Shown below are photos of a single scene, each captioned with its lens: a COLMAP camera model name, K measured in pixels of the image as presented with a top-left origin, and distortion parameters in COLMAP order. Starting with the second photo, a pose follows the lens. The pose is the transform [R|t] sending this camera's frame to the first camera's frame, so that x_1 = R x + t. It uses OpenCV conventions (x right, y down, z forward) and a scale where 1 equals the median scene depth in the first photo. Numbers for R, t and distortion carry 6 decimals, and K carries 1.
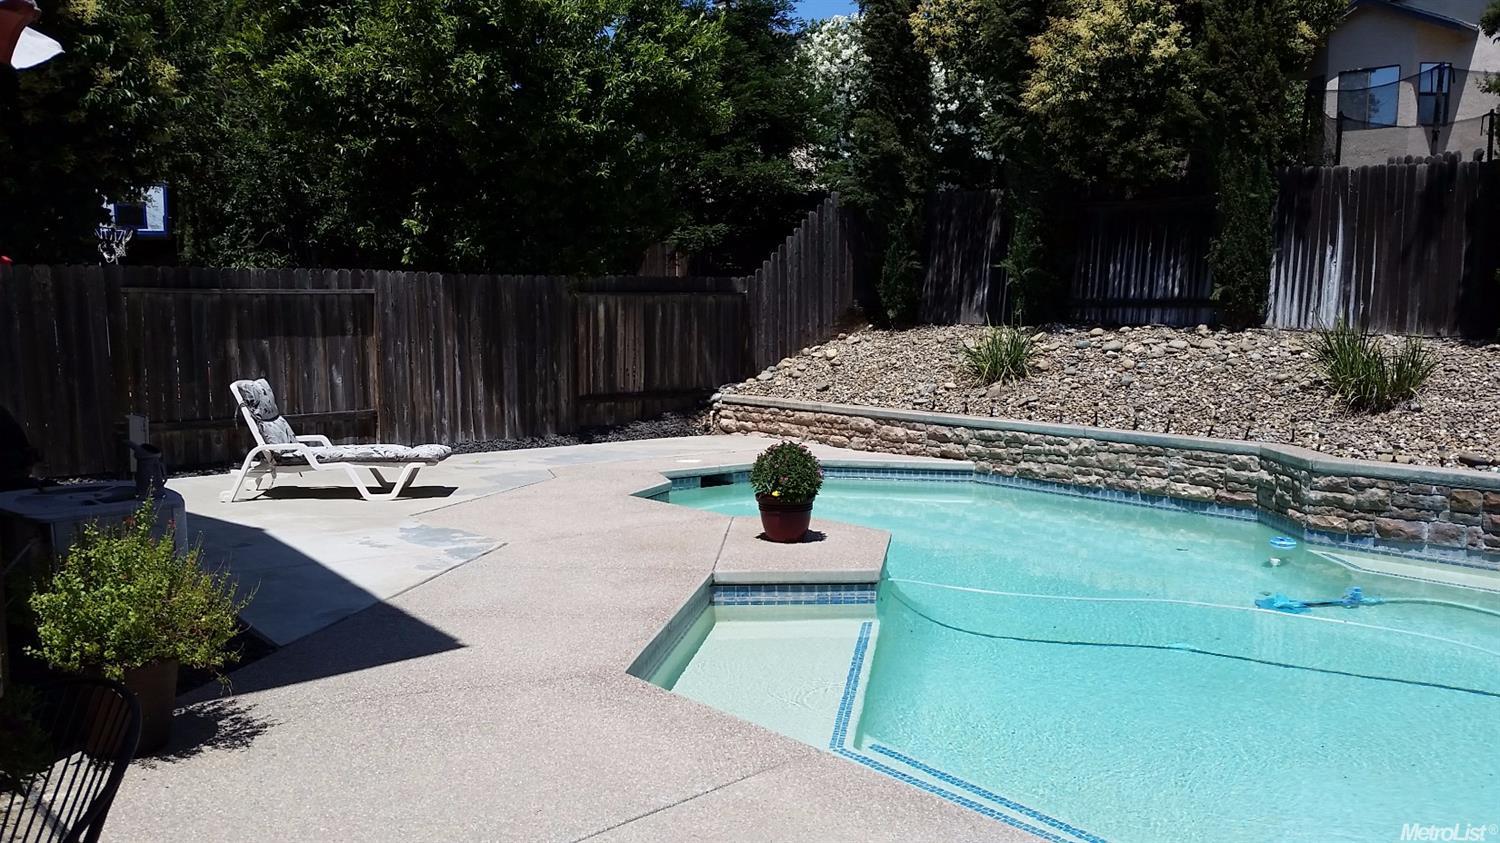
lens RADIAL K [[1268.3, 0, 744.9], [0, 1268.3, 441.2], [0, 0, 1]] dist [0.186530, -0.441655]
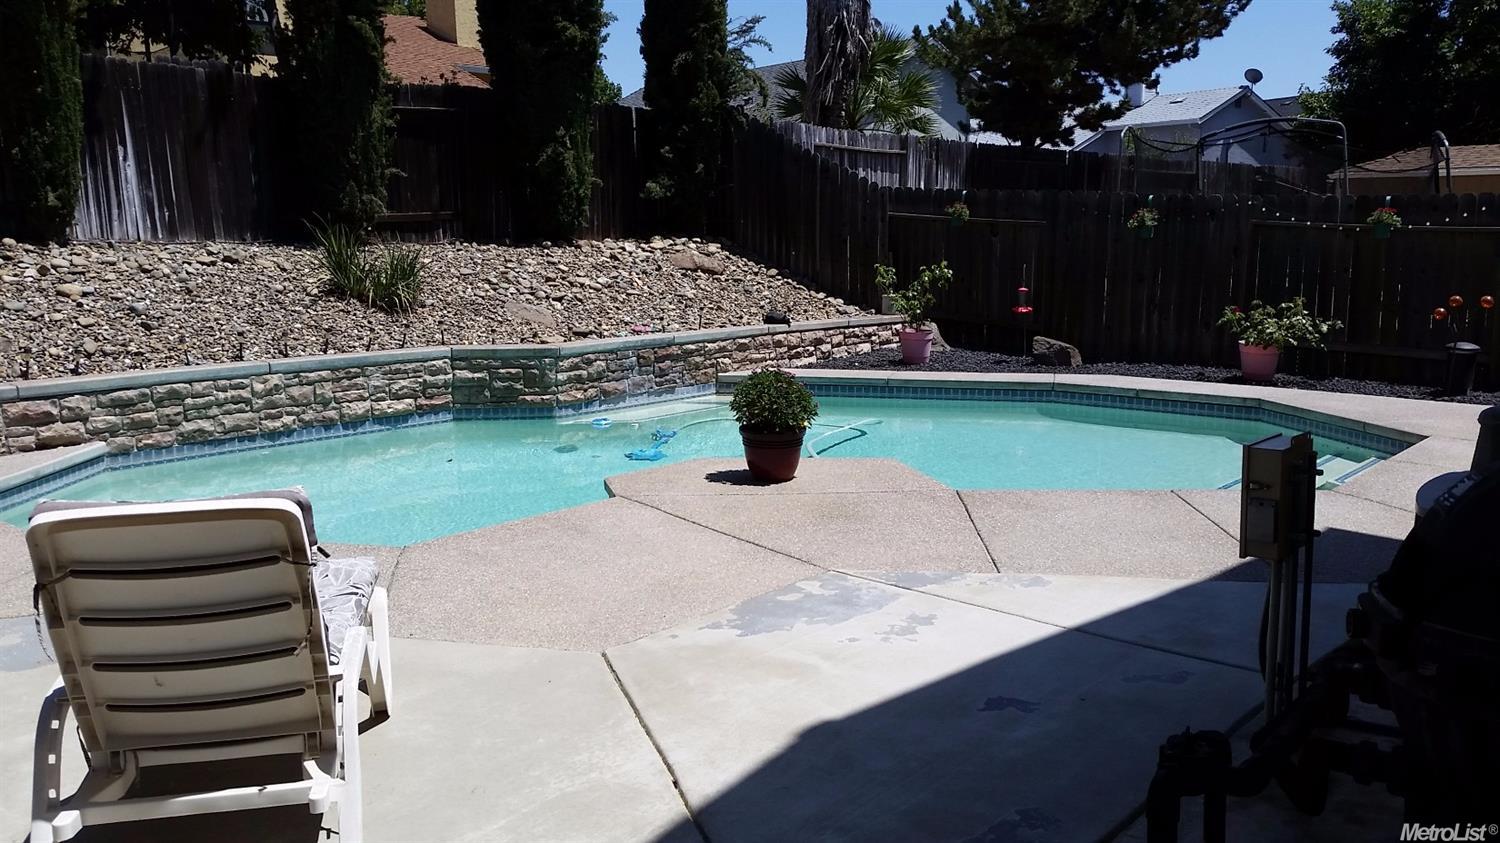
lens RADIAL K [[1268.3, 0, 744.9], [0, 1268.3, 441.2], [0, 0, 1]] dist [0.186530, -0.441655]
pose [[-0.171985, -0.173336, 0.969730, -0.613085], [0.103965, 0.975706, 0.192842, -0.090764], [-0.979598, 0.133984, -0.149786, 0.852408]]
